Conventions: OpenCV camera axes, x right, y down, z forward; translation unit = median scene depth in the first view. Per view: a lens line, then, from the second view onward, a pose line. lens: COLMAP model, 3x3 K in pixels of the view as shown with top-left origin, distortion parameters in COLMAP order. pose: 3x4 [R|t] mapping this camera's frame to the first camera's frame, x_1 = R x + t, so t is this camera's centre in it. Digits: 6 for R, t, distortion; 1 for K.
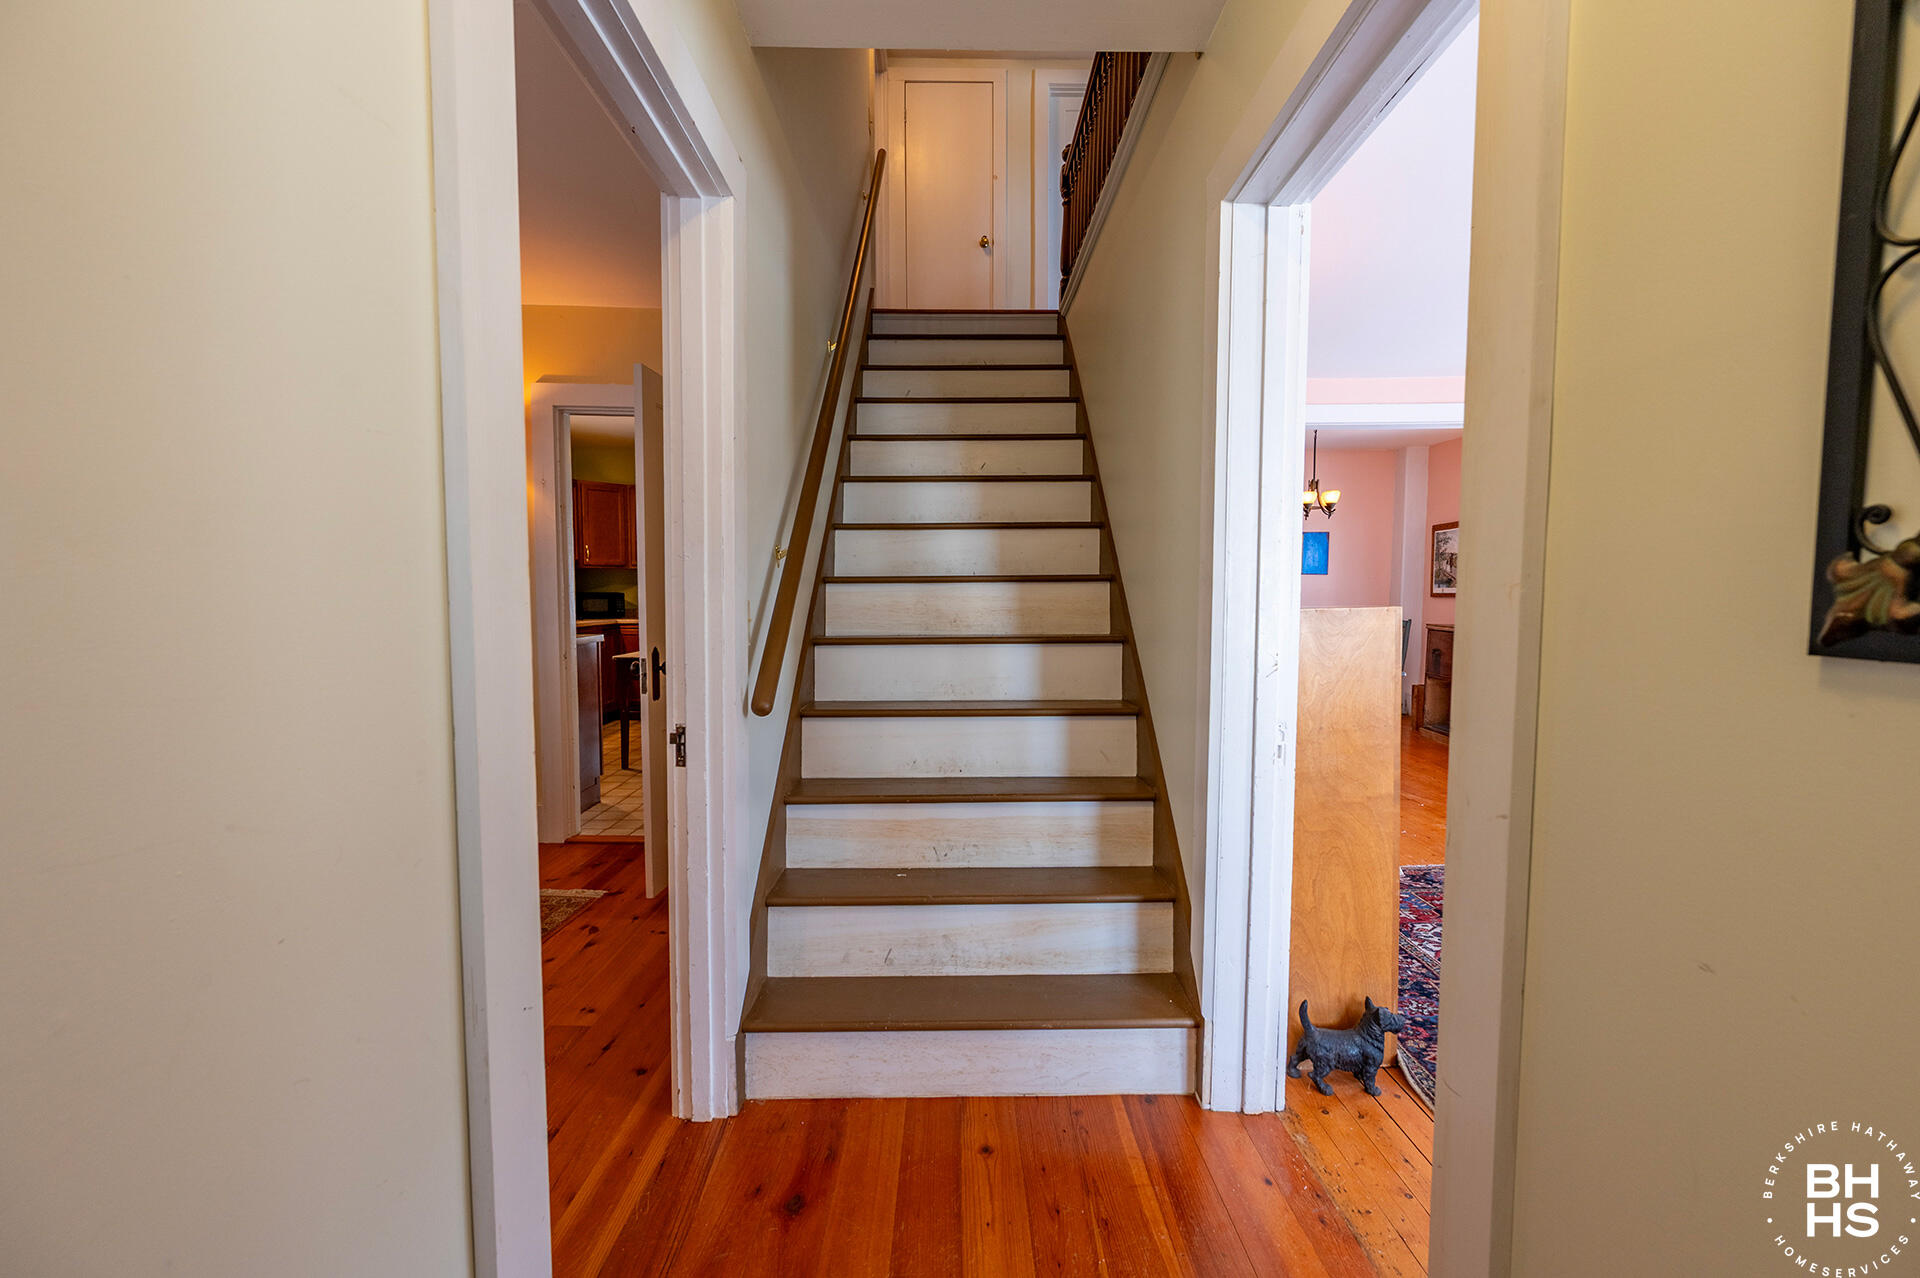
lens RADIAL K [[768.2, 0, 961.8], [0, 768.2, 641.8], [0, 0, 1]] dist [-0.003563, 0.000896]
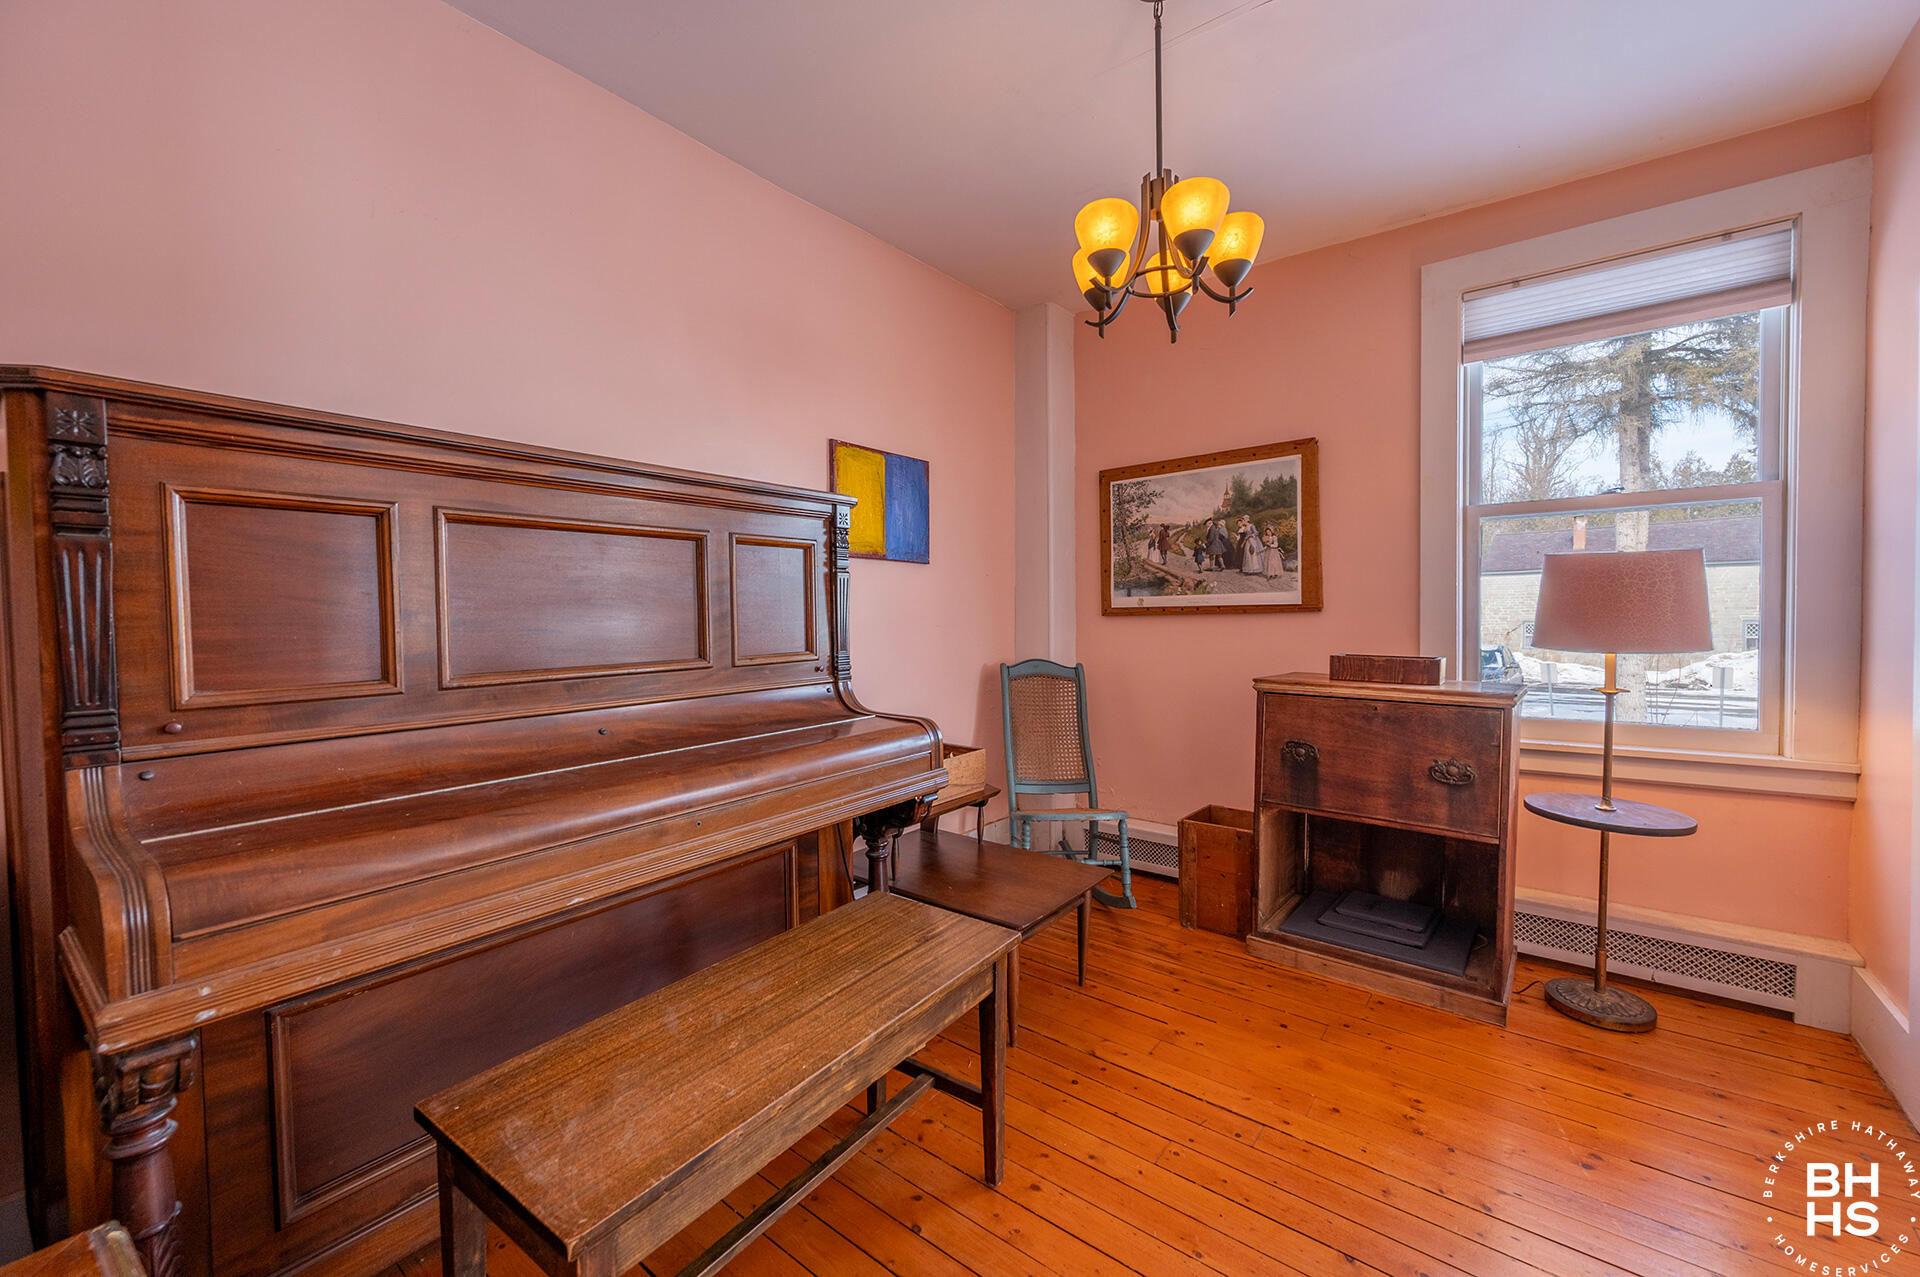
lens RADIAL K [[728.5, 0, 959.4], [0, 728.5, 640.6], [0, 0, 1]] dist [0.000022, -0.000001]
pose [[0.613679, -0.037373, 0.788670, 0.187086], [0.064010, 0.997946, -0.002517, -0.048125], [-0.786956, 0.052028, 0.614811, 0.801939]]
